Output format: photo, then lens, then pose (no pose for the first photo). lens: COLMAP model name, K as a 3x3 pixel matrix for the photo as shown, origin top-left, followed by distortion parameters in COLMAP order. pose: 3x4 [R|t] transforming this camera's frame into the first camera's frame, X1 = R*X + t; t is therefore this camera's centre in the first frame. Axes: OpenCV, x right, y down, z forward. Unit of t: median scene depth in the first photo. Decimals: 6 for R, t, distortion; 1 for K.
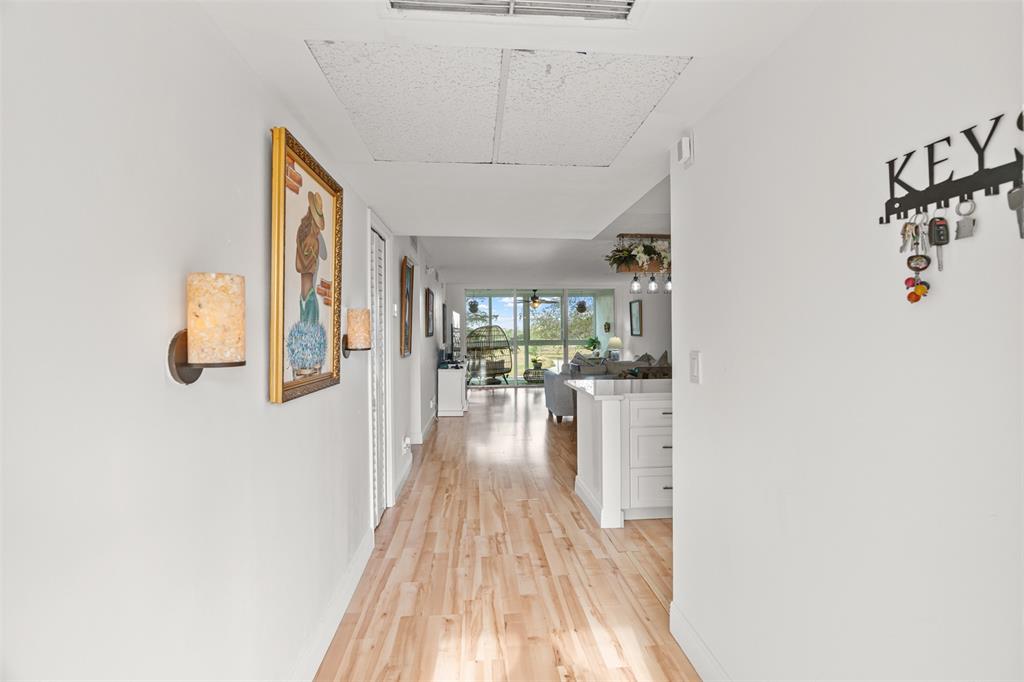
lens RADIAL K [[463.6, 0, 514.8], [0, 463.6, 338.8], [0, 0, 1]] dist [-0.003768, 0.000176]
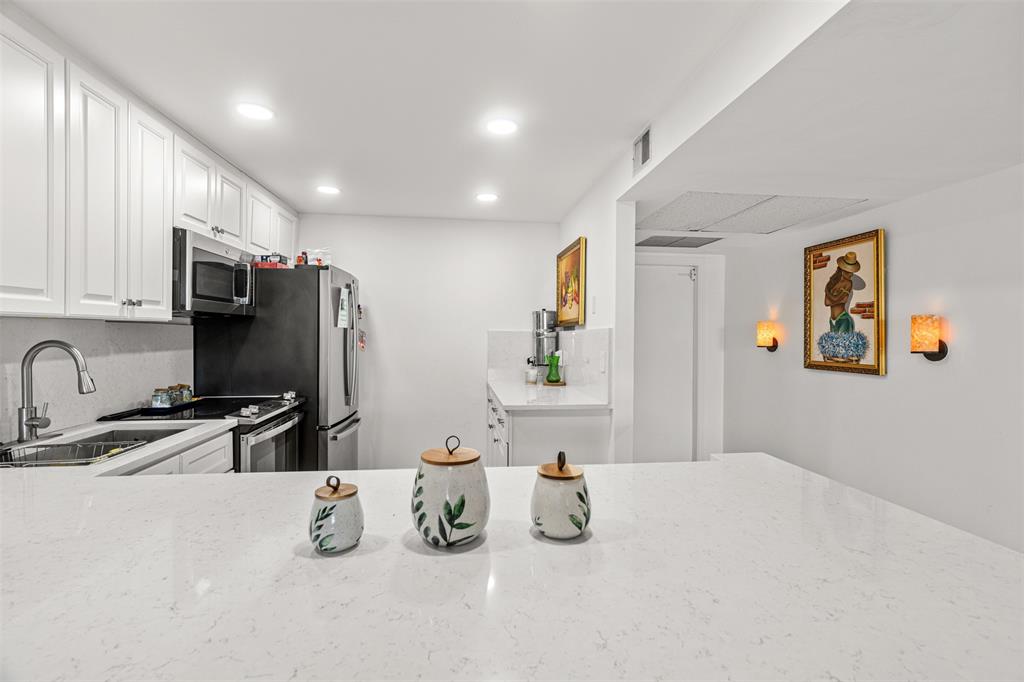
lens RADIAL K [[459.8, 0, 510.9], [0, 459.8, 333.9], [0, 0, 1]] dist [-0.003338, 0.000788]
pose [[-0.999397, 0.000759, -0.034720, 0.420882], [0.000687, 0.999998, 0.002085, -0.015340], [0.034722, 0.002060, -0.999395, 1.309928]]
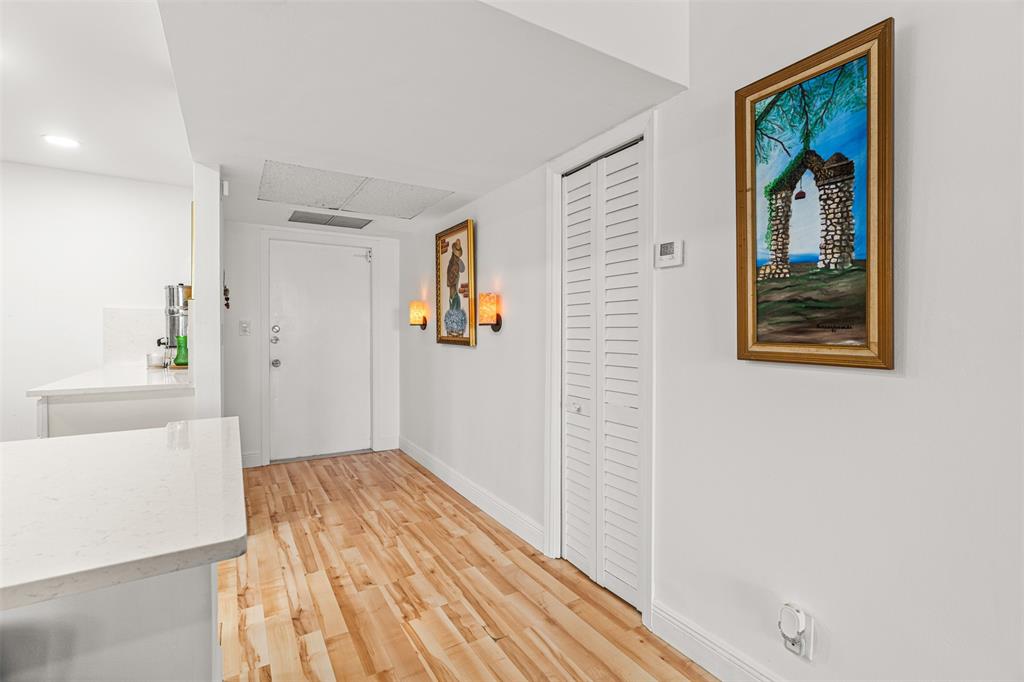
lens RADIAL K [[455.3, 0, 511.7], [0, 455.3, 331.7], [0, 0, 1]] dist [-0.003017, 0.000068]
pose [[-0.891490, 0.008676, -0.452957, 0.109677], [0.000310, 0.999828, 0.018542, 0.011985], [0.453040, 0.016390, -0.891339, 1.390532]]
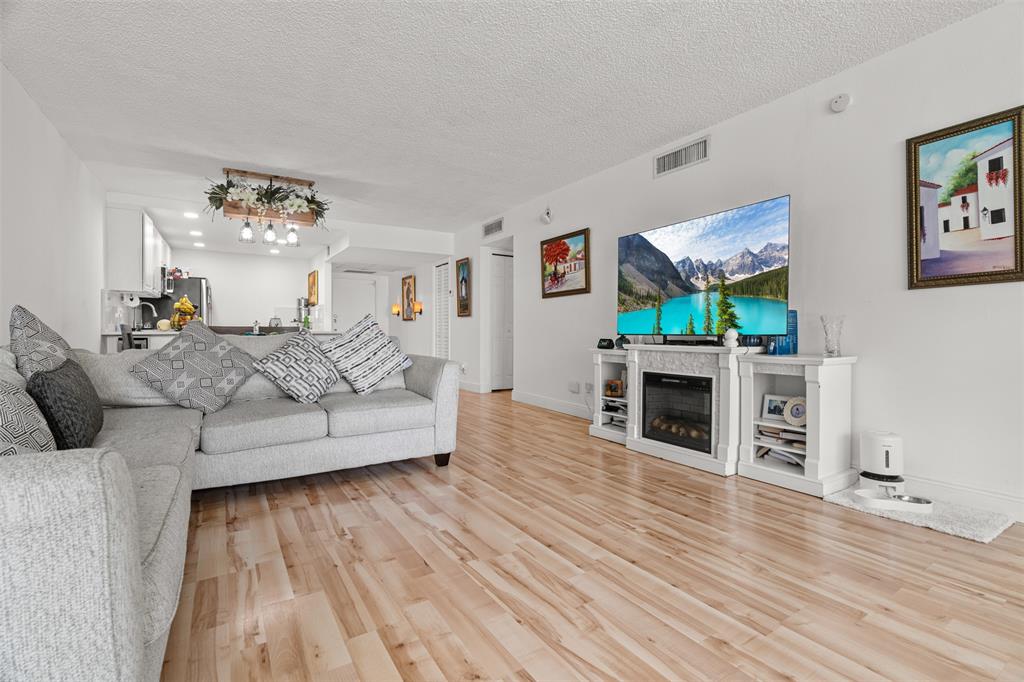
lens RADIAL K [[463.6, 0, 514.8], [0, 463.6, 338.8], [0, 0, 1]] dist [-0.003768, 0.000176]
pose [[-0.884257, 0.014247, -0.466783, 0.463752], [0.001268, 0.999604, 0.028106, 0.085024], [0.466998, 0.024261, -0.883925, 3.030778]]
